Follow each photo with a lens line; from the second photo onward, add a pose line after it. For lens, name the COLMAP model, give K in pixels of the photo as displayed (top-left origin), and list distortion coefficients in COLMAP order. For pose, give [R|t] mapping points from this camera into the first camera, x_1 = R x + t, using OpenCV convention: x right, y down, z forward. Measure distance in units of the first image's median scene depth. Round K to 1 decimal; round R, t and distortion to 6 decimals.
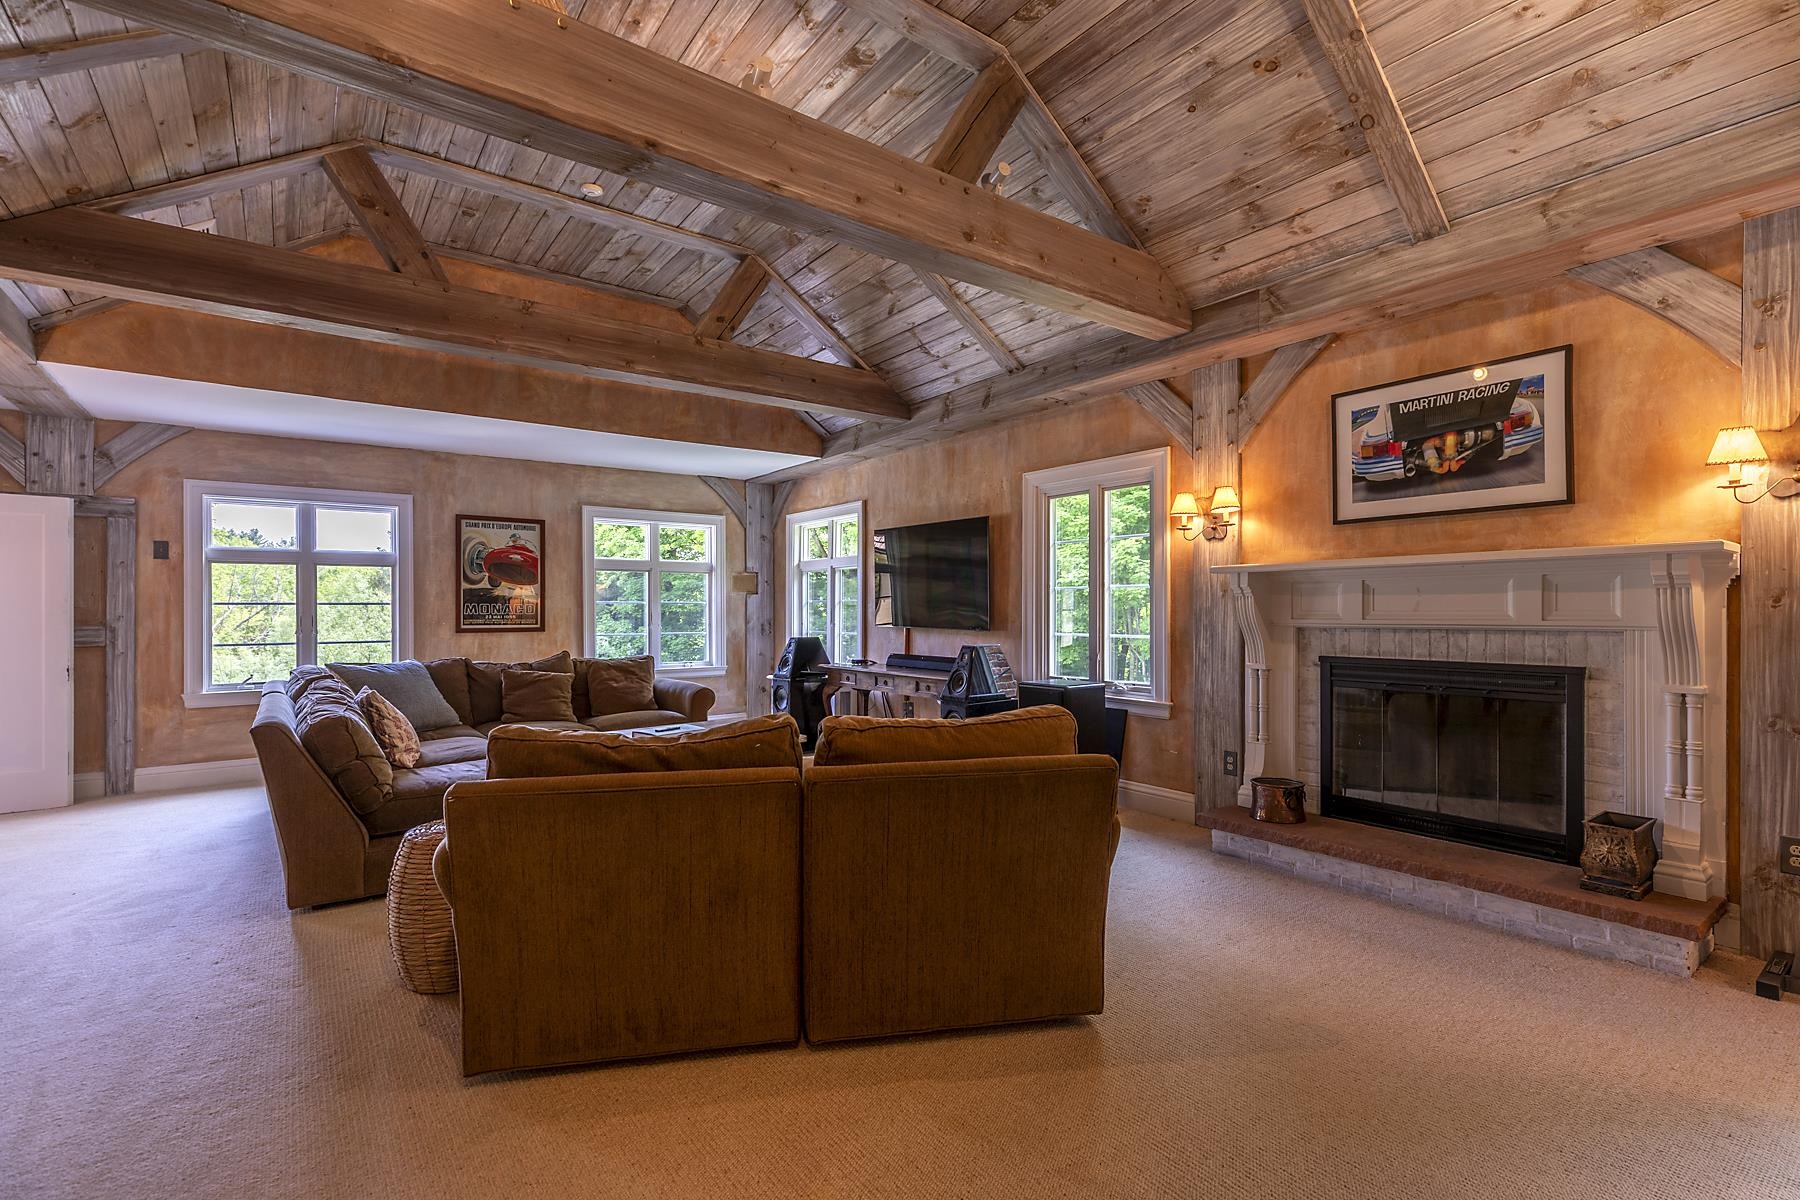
lens RADIAL K [[810.3, 0, 900.4], [0, 810.3, 613.8], [0, 0, 1]] dist [0.001304, 0.000169]
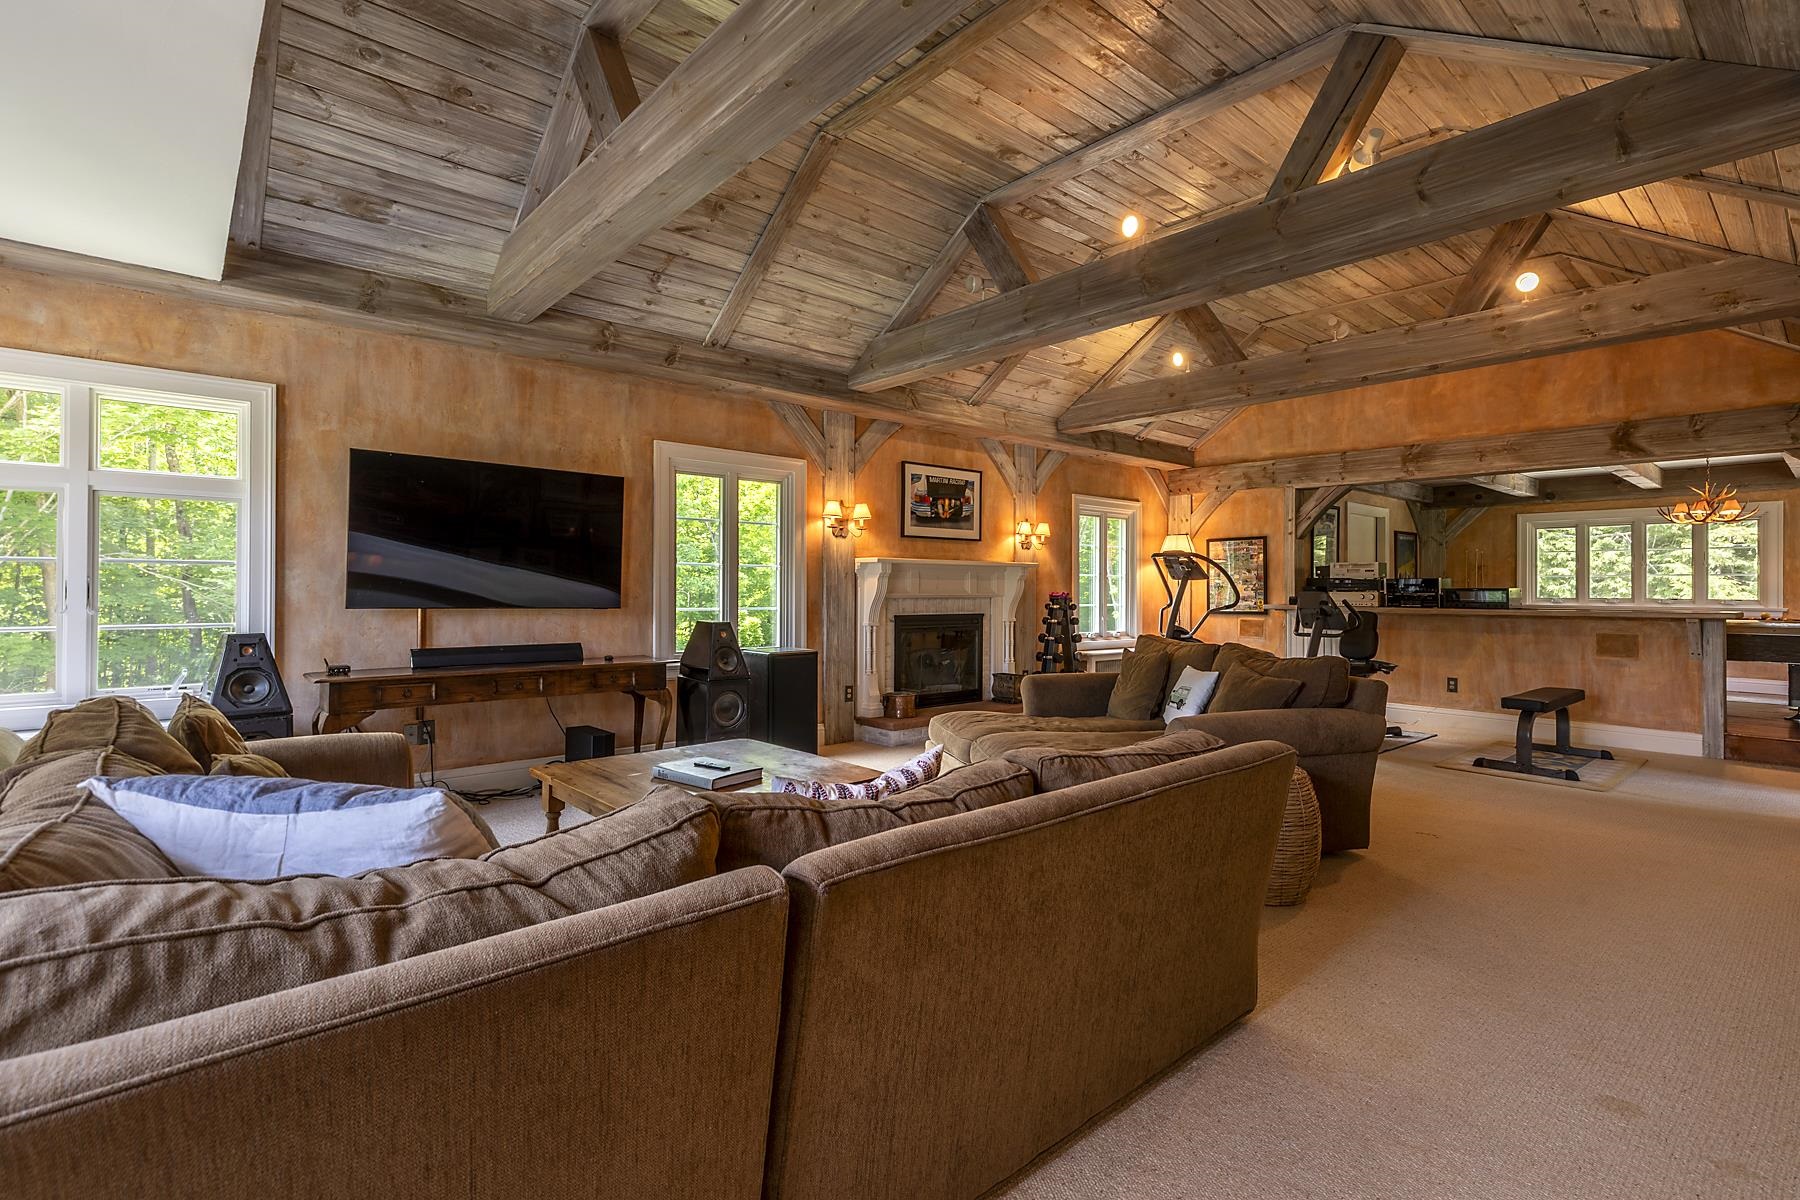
lens RADIAL K [[810.3, 0, 901.2], [0, 810.3, 586.1], [0, 0, 1]] dist [0.001304, 0.000169]
pose [[-0.056753, -0.001549, 0.998387, -1.080414], [-0.009223, 0.999957, 0.001027, -0.008830], [-0.998346, -0.009149, -0.056765, 1.026044]]
